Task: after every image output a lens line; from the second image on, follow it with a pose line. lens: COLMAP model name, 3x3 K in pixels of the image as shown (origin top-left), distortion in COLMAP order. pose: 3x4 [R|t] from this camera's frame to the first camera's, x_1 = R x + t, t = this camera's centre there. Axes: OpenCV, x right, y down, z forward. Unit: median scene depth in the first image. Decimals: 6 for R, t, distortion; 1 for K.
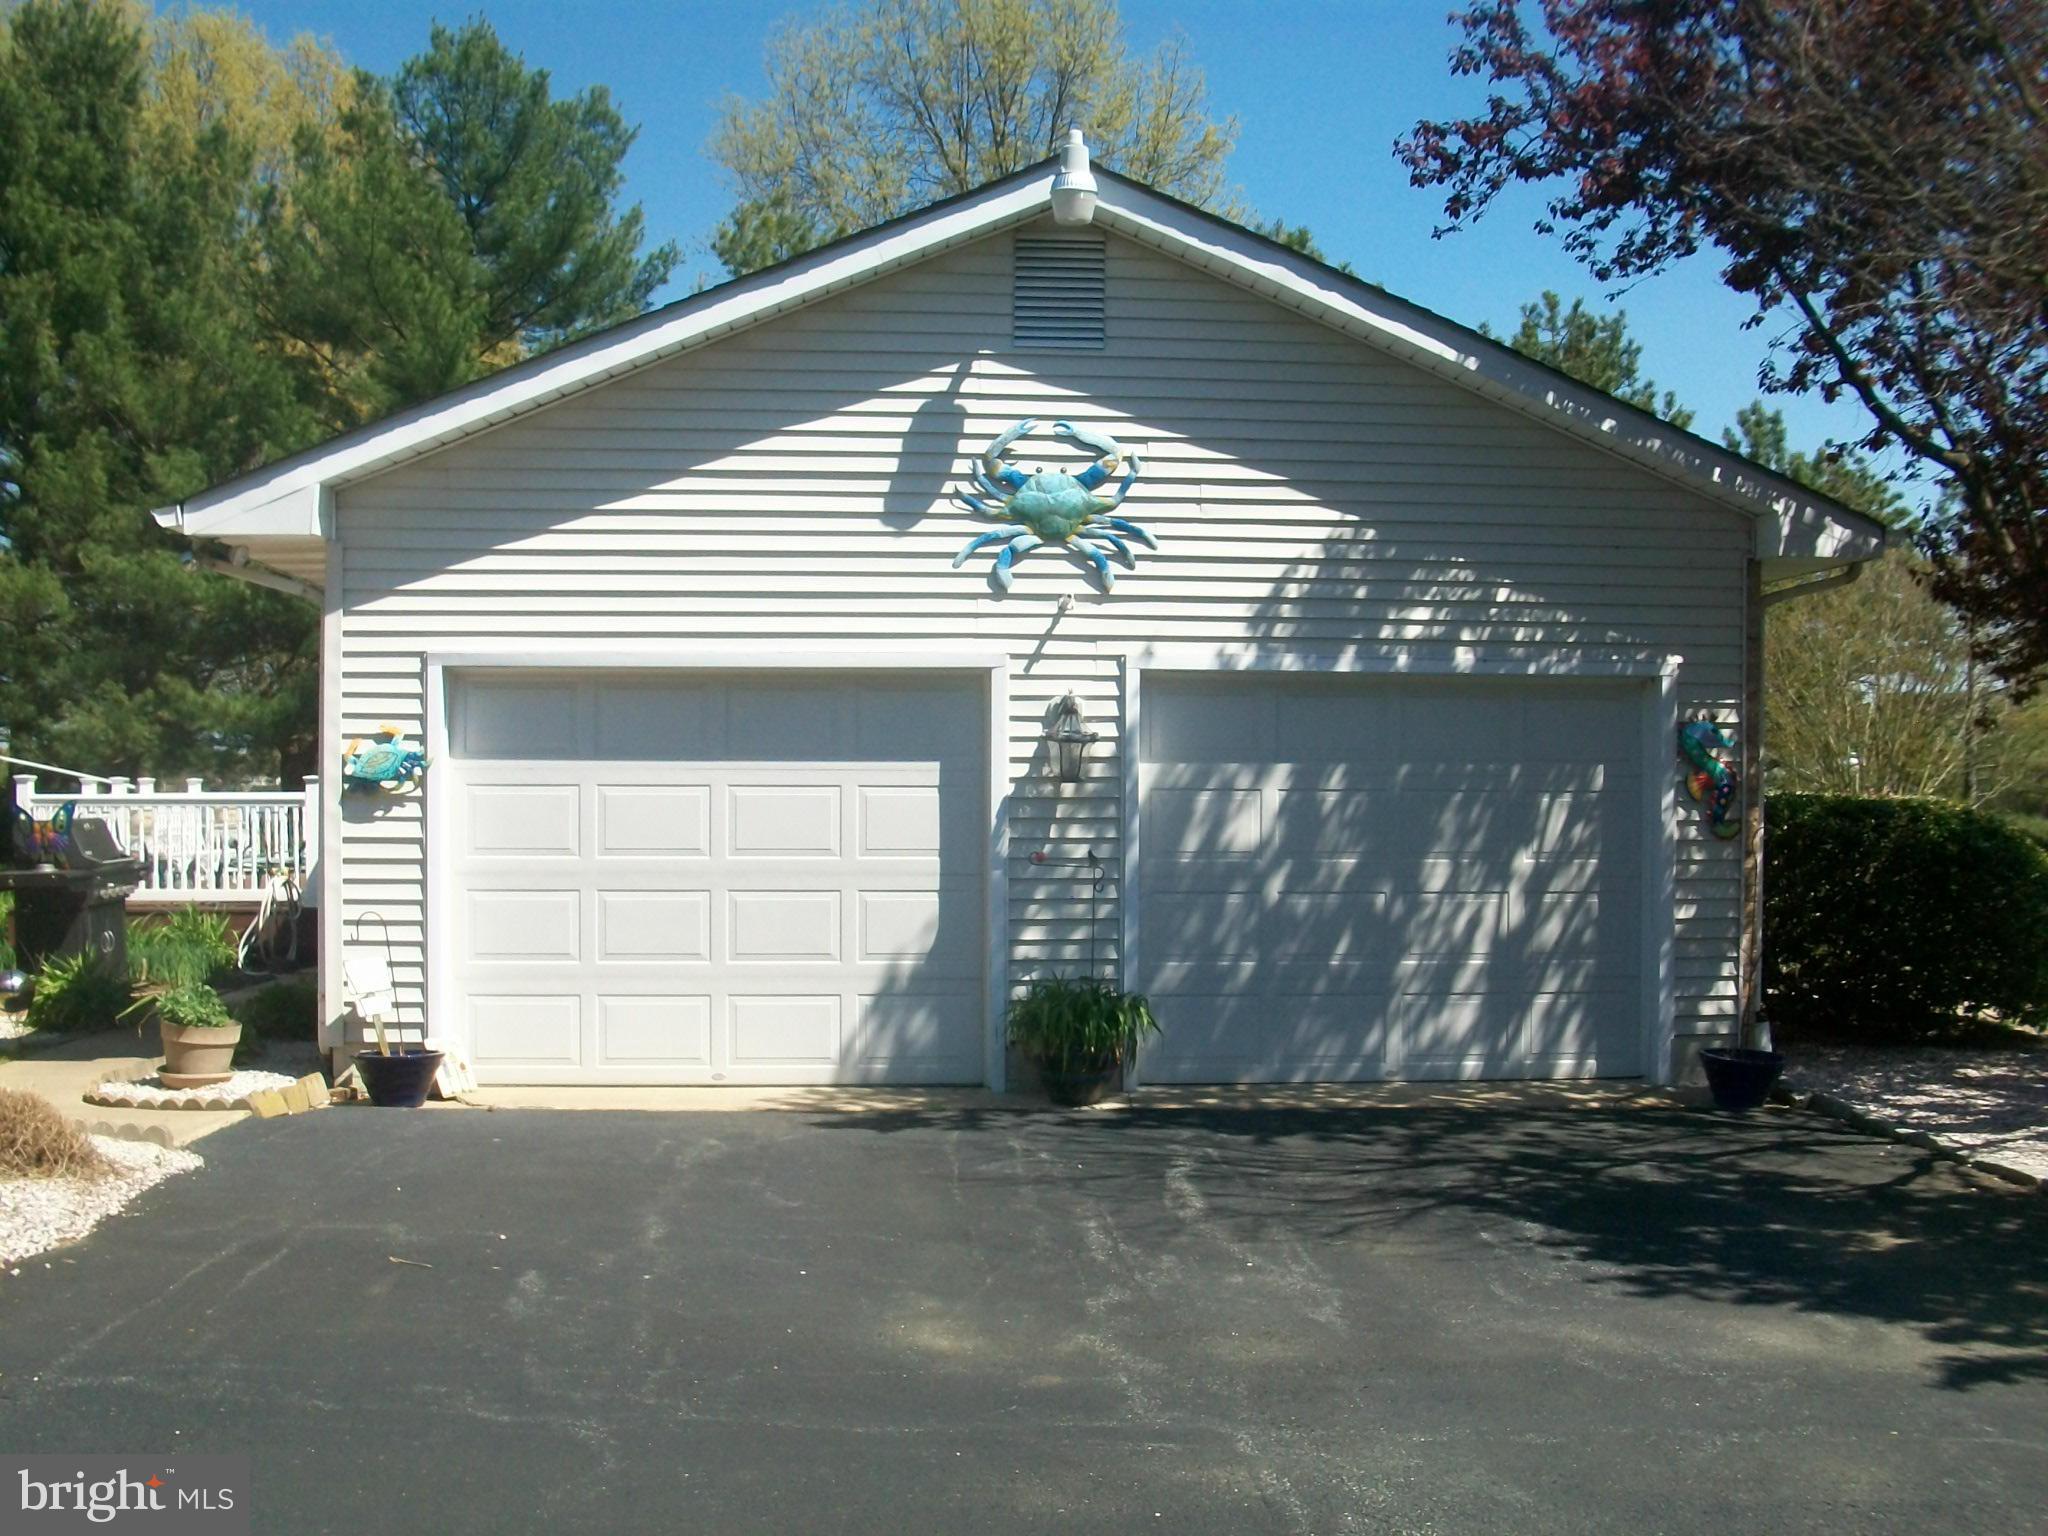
lens RADIAL K [[2148.9, 0, 1026.5], [0, 2148.9, 757.6], [0, 0, 1]] dist [-0.101633, 0.000000]
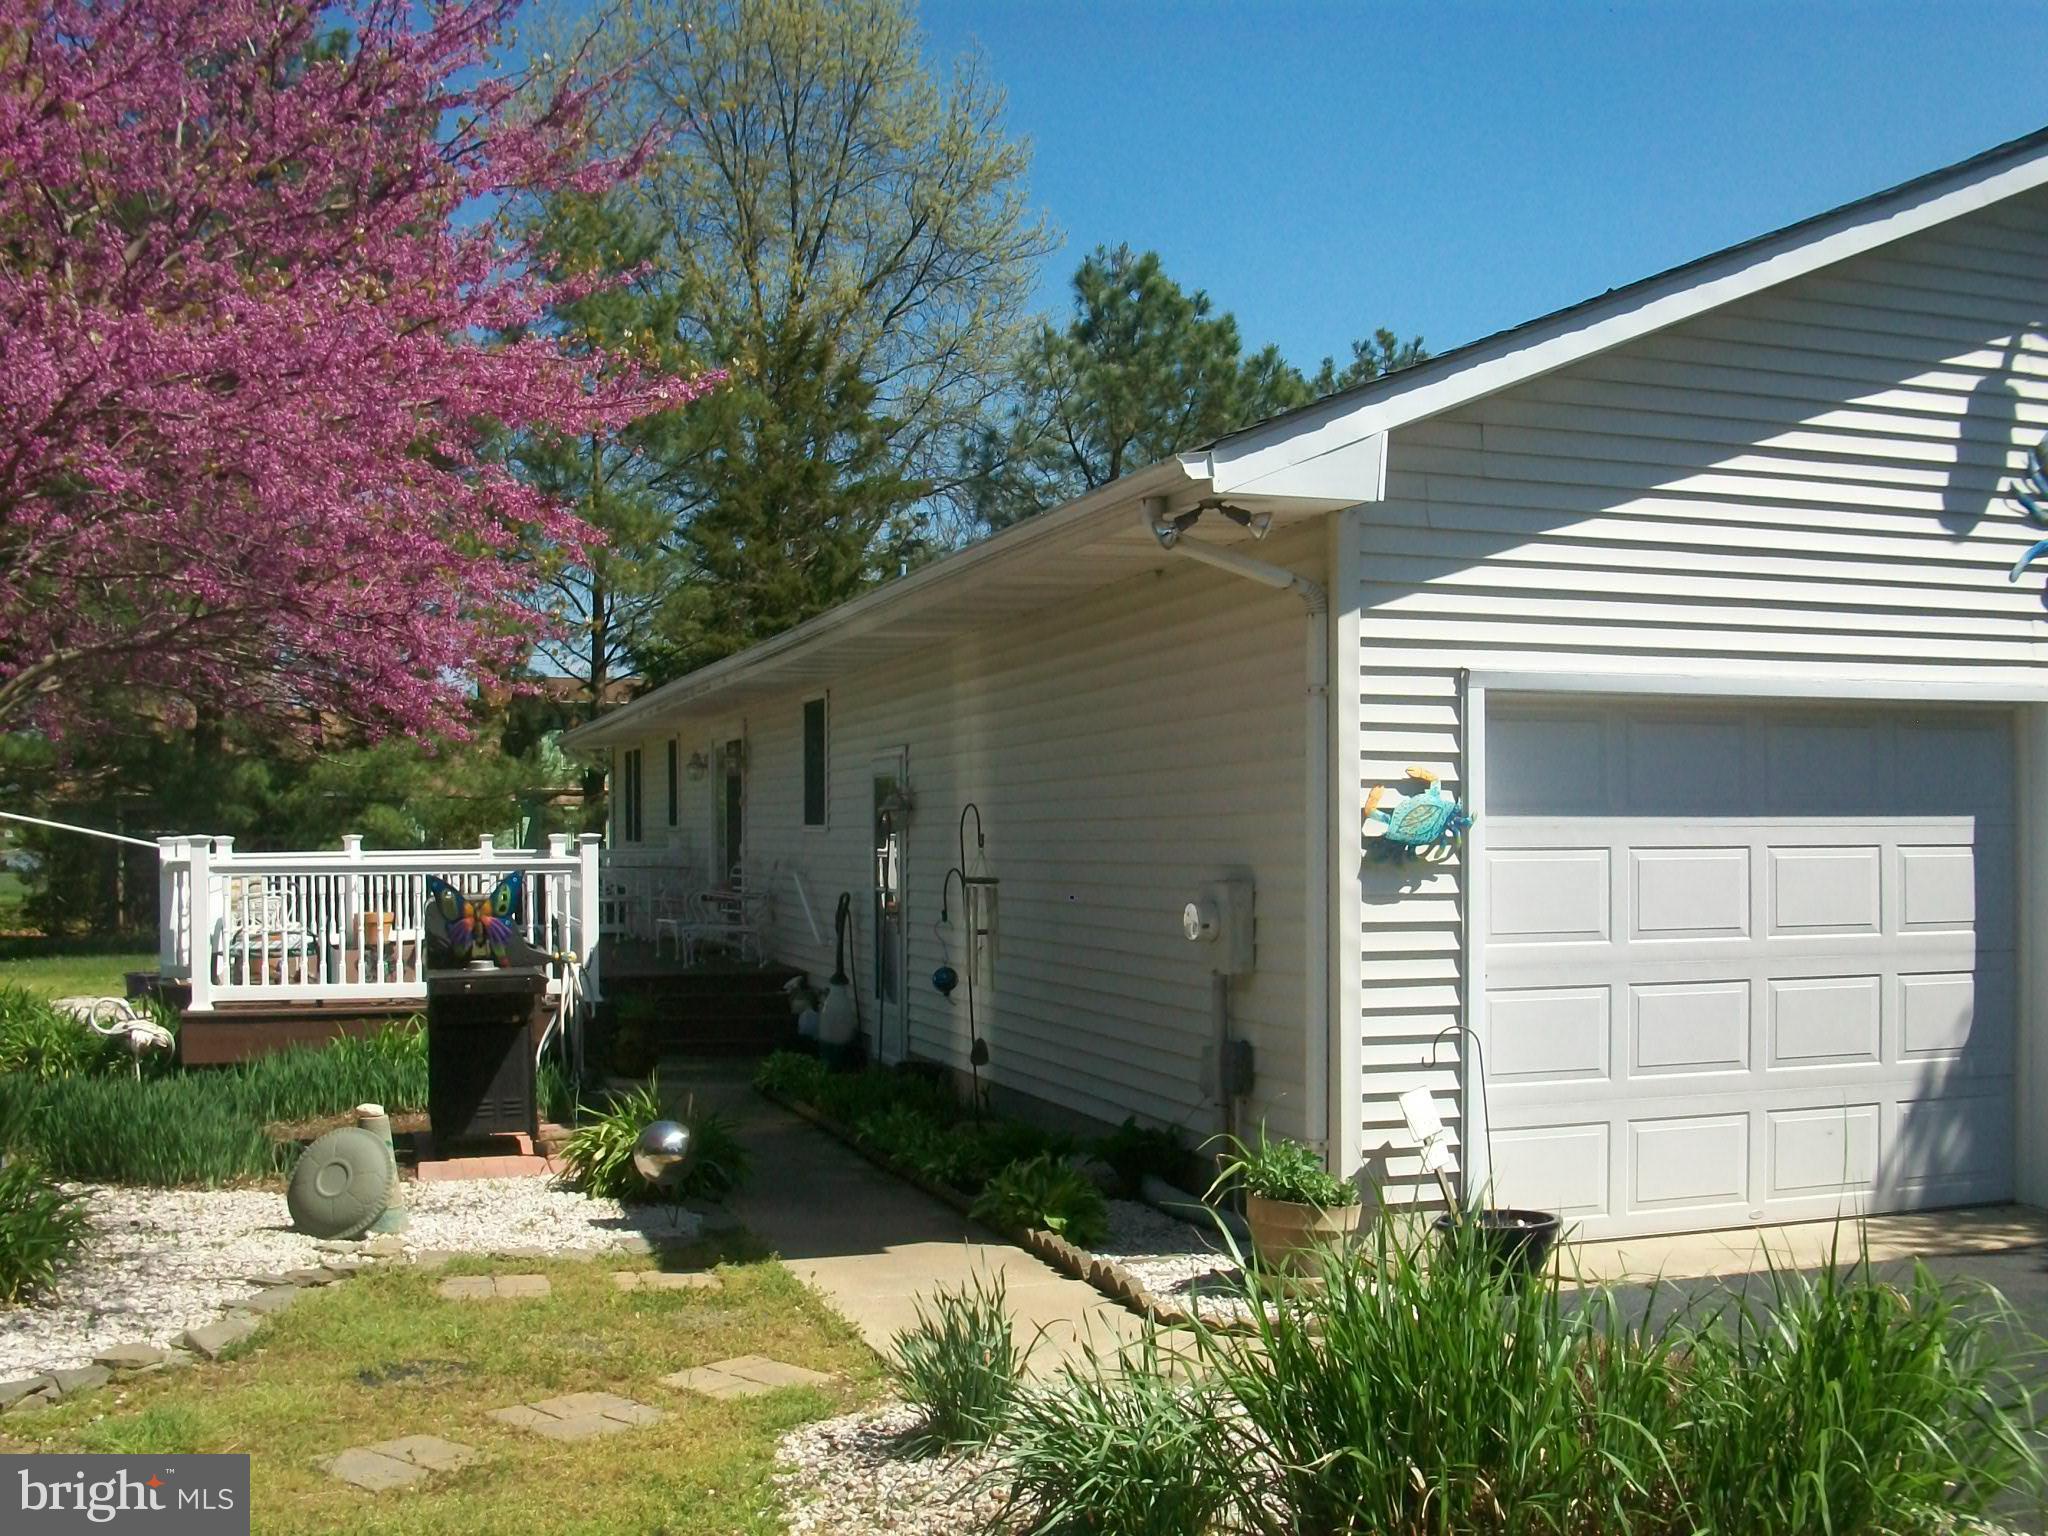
lens RADIAL K [[2148.9, 0, 1023.0], [0, 2148.9, 787.9], [0, 0, 1]] dist [-0.101633, 0.000000]
pose [[0.961937, 0.000681, 0.273270, -0.622048], [0.000954, 0.999982, -0.005850, -0.004376], [-0.273269, 0.005888, 0.961920, 0.325229]]
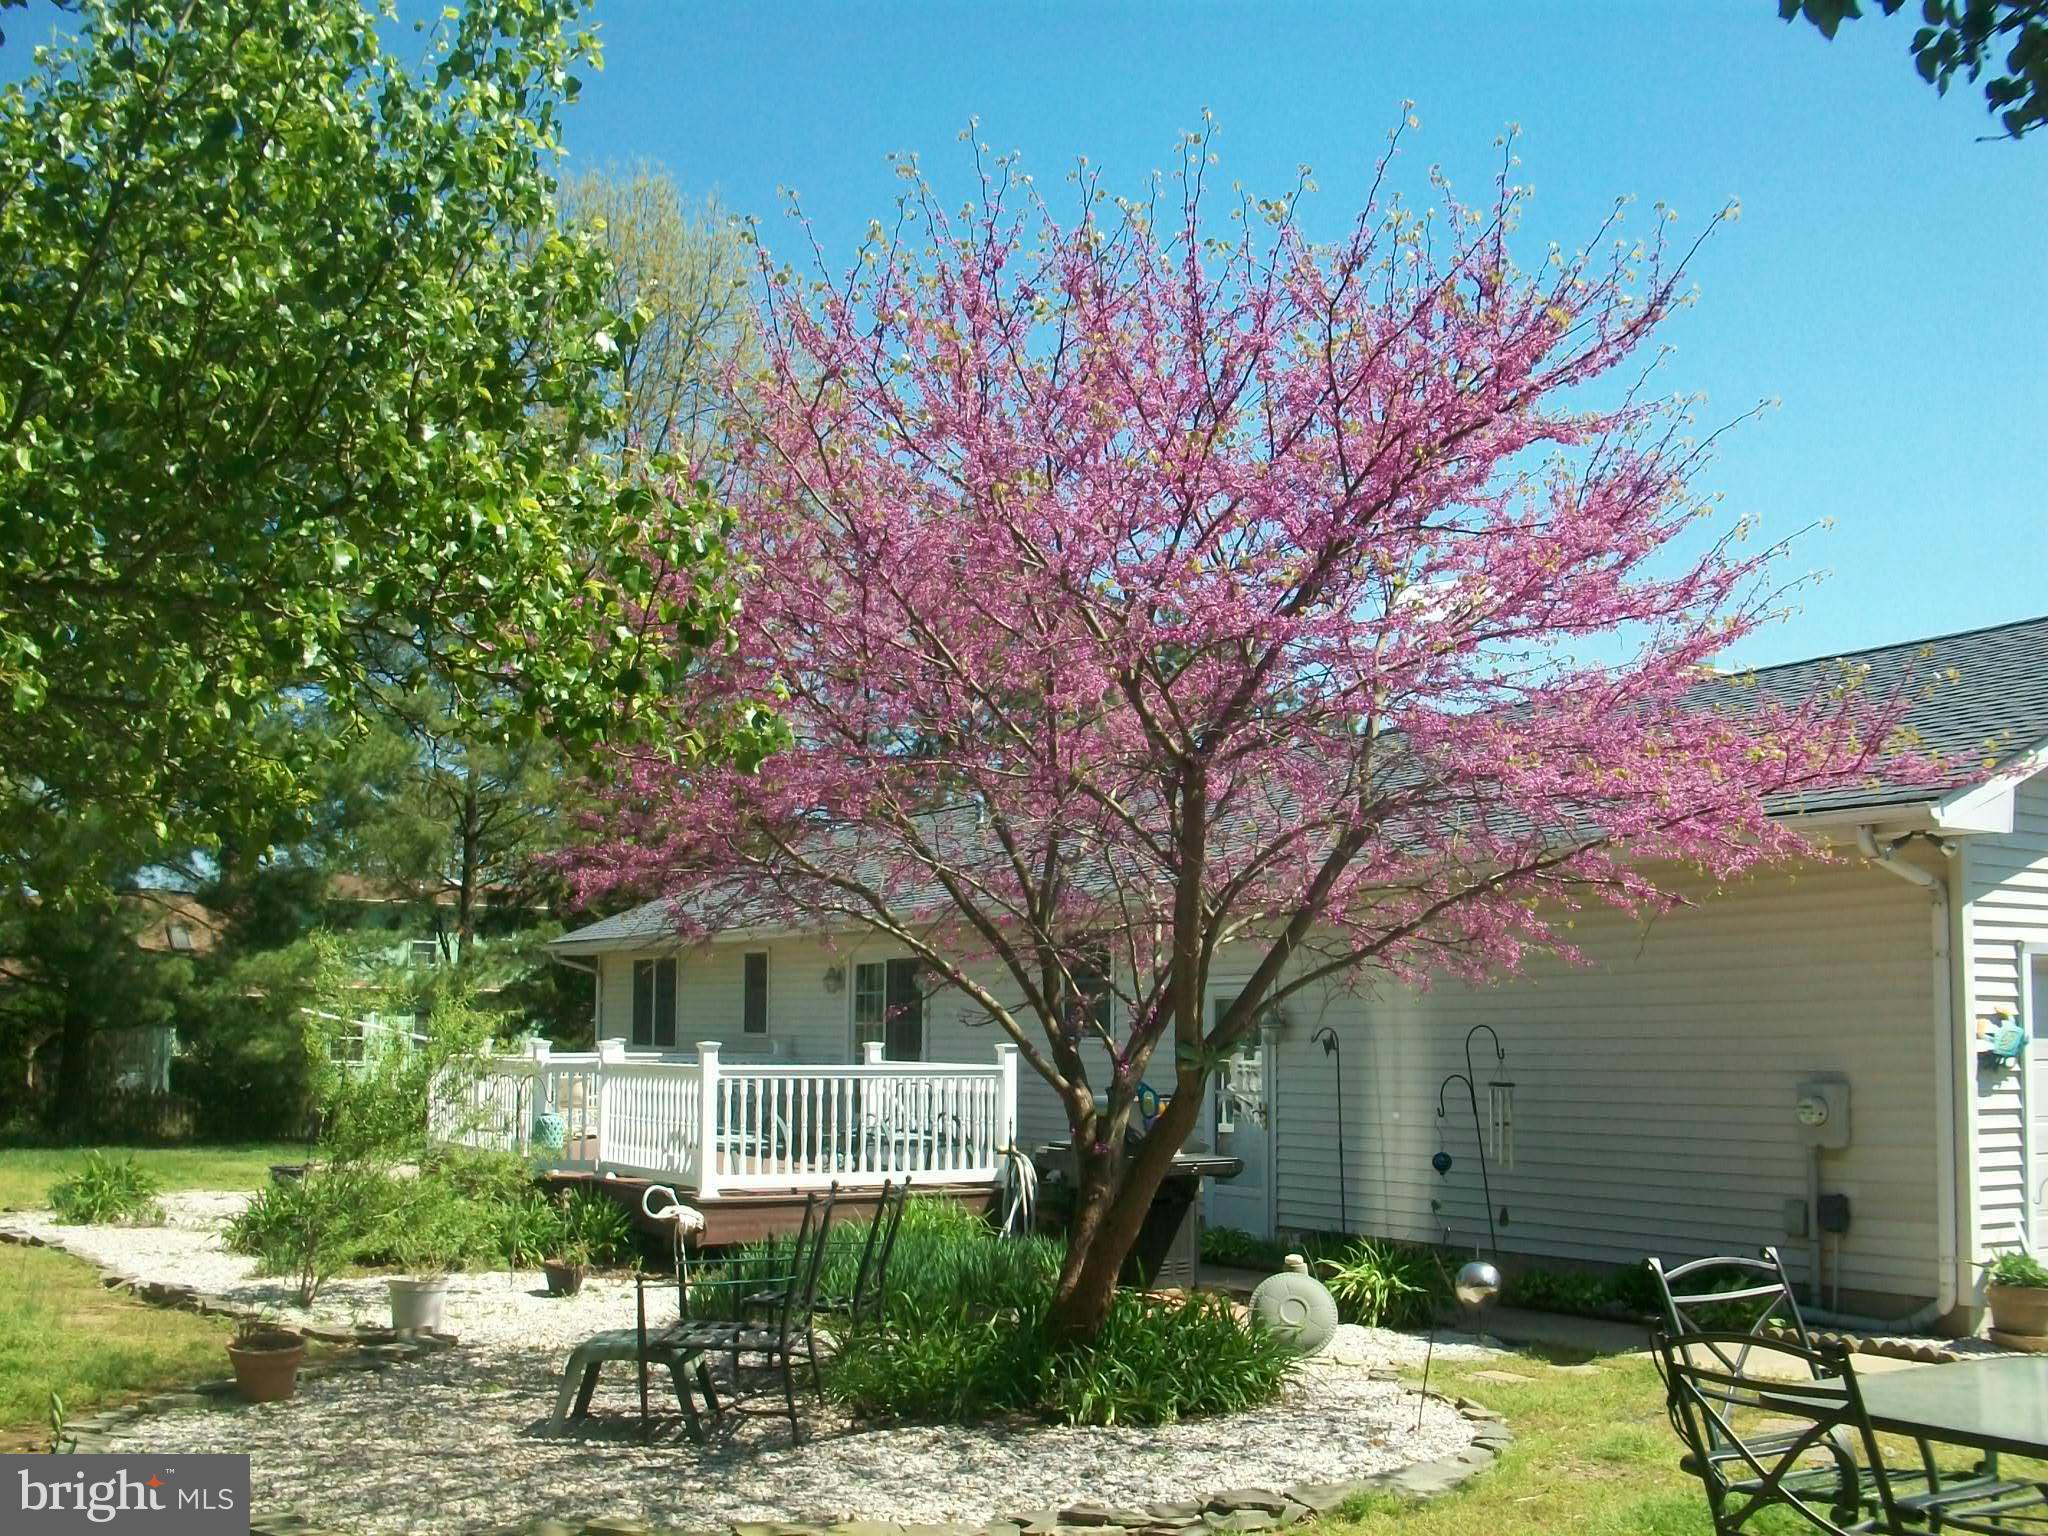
lens RADIAL K [[2148.9, 0, 1026.3], [0, 2148.9, 773.1], [0, 0, 1]] dist [-0.101633, 0.000000]
pose [[0.871294, 0.063525, 0.486632, -1.259546], [-0.012254, 0.994094, -0.107828, -0.011843], [-0.490608, 0.087987, 0.866927, 0.288981]]
